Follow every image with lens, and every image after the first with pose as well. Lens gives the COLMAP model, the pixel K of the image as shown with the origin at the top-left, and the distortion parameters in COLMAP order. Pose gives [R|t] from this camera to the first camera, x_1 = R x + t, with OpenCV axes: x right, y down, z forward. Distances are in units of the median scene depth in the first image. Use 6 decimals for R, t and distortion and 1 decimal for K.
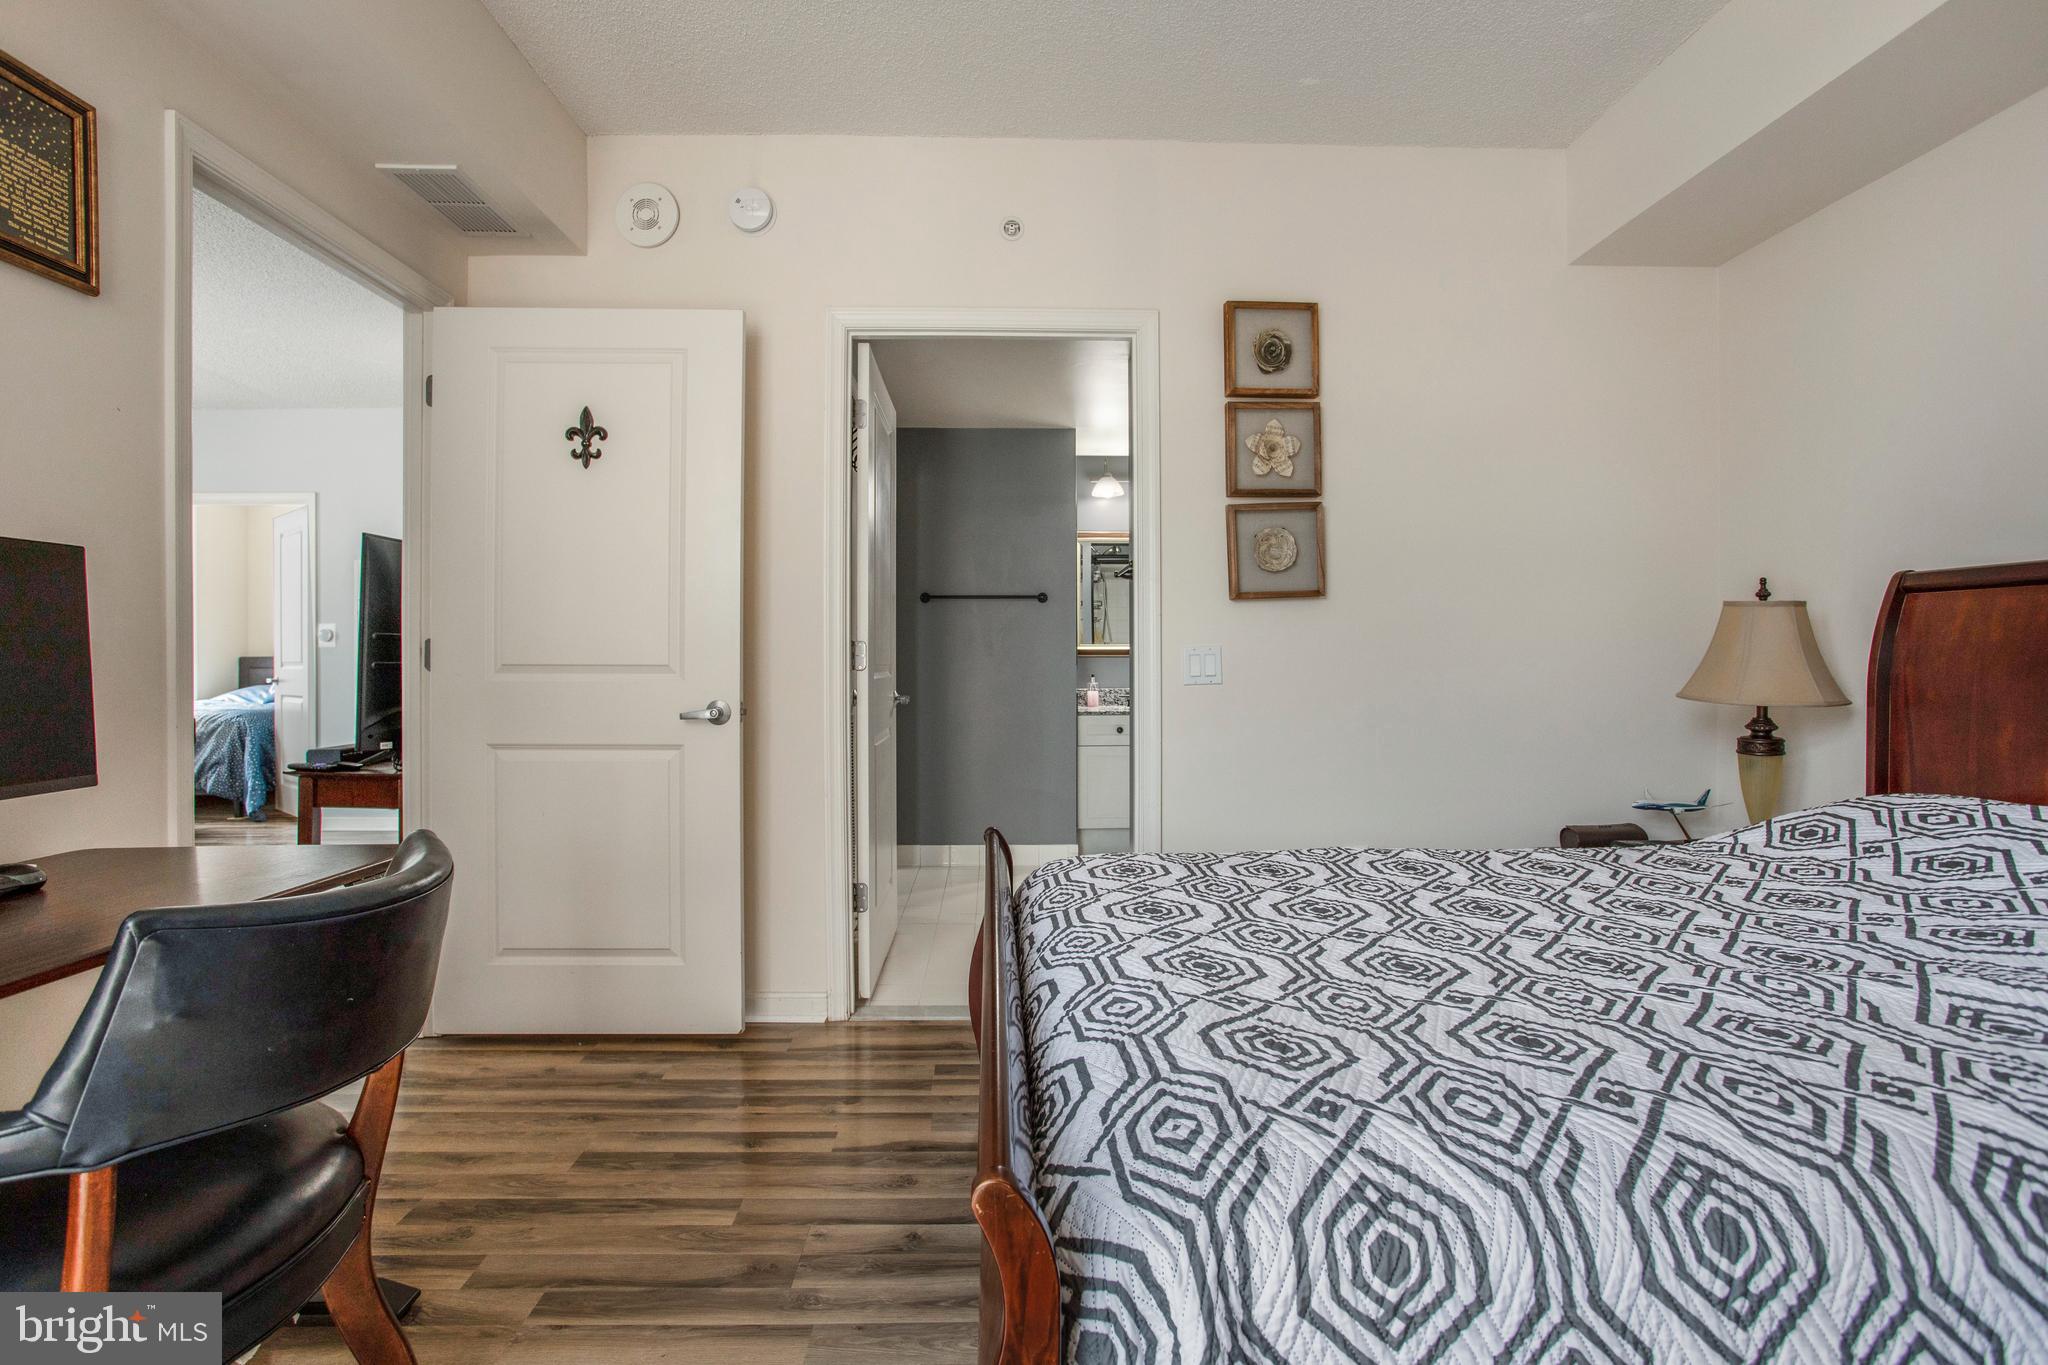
lens RADIAL K [[997.4, 0, 1031.9], [0, 997.4, 655.4], [0, 0, 1]] dist [-0.054833, 0.025949]
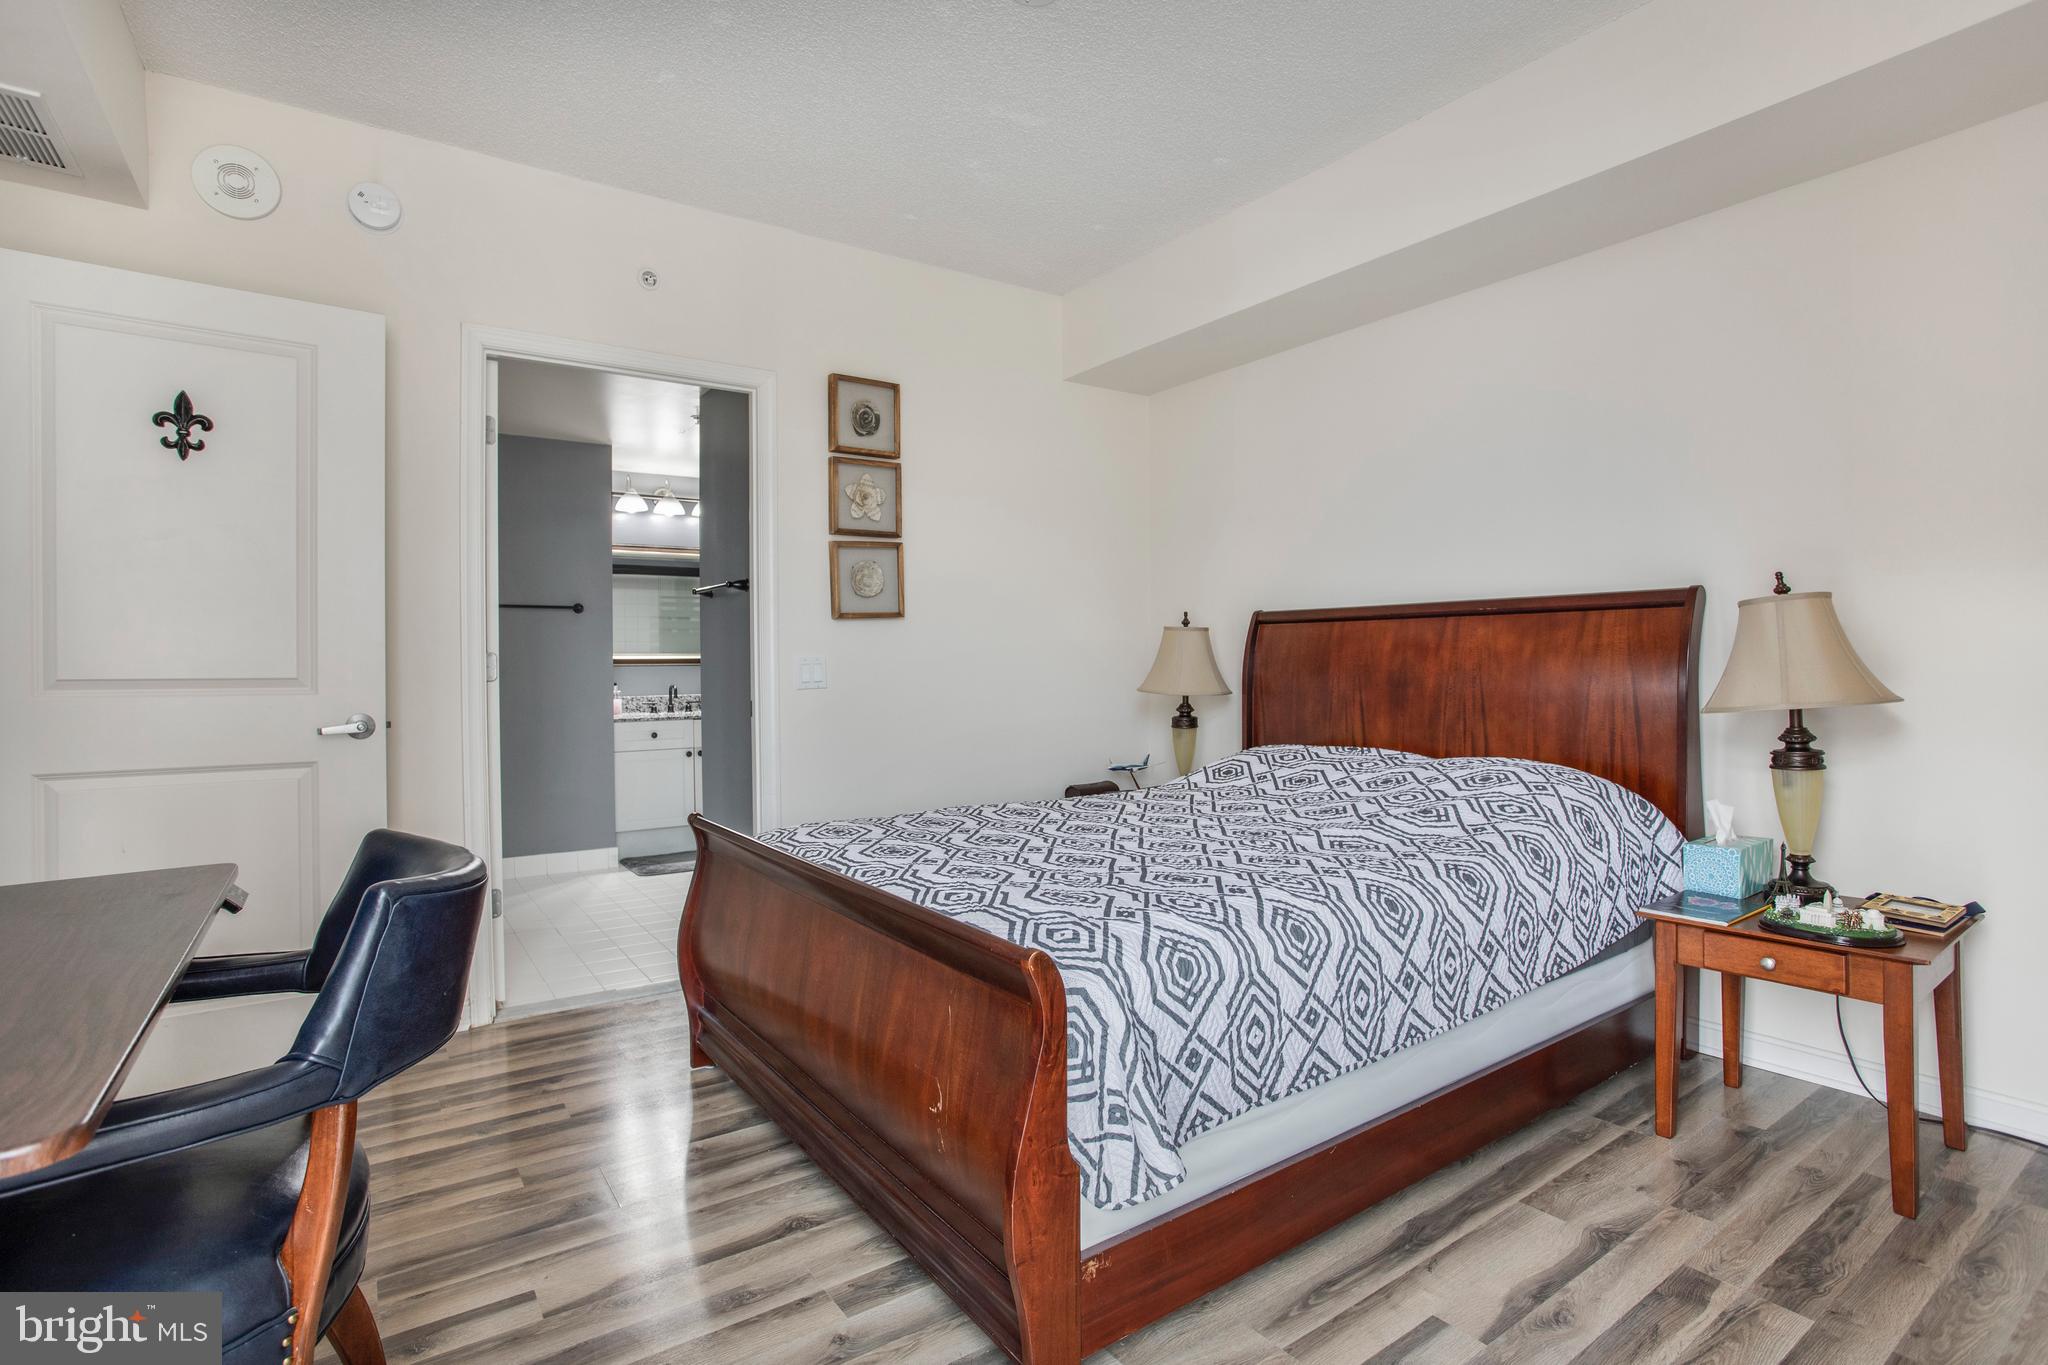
lens RADIAL K [[997.4, 0, 1014.6], [0, 997.4, 647.3], [0, 0, 1]] dist [-0.054833, 0.025949]
pose [[0.839127, 0.003595, 0.543924, -0.375985], [0.004355, 0.999902, -0.013327, -0.005451], [-0.543919, 0.013552, 0.839029, -0.190603]]
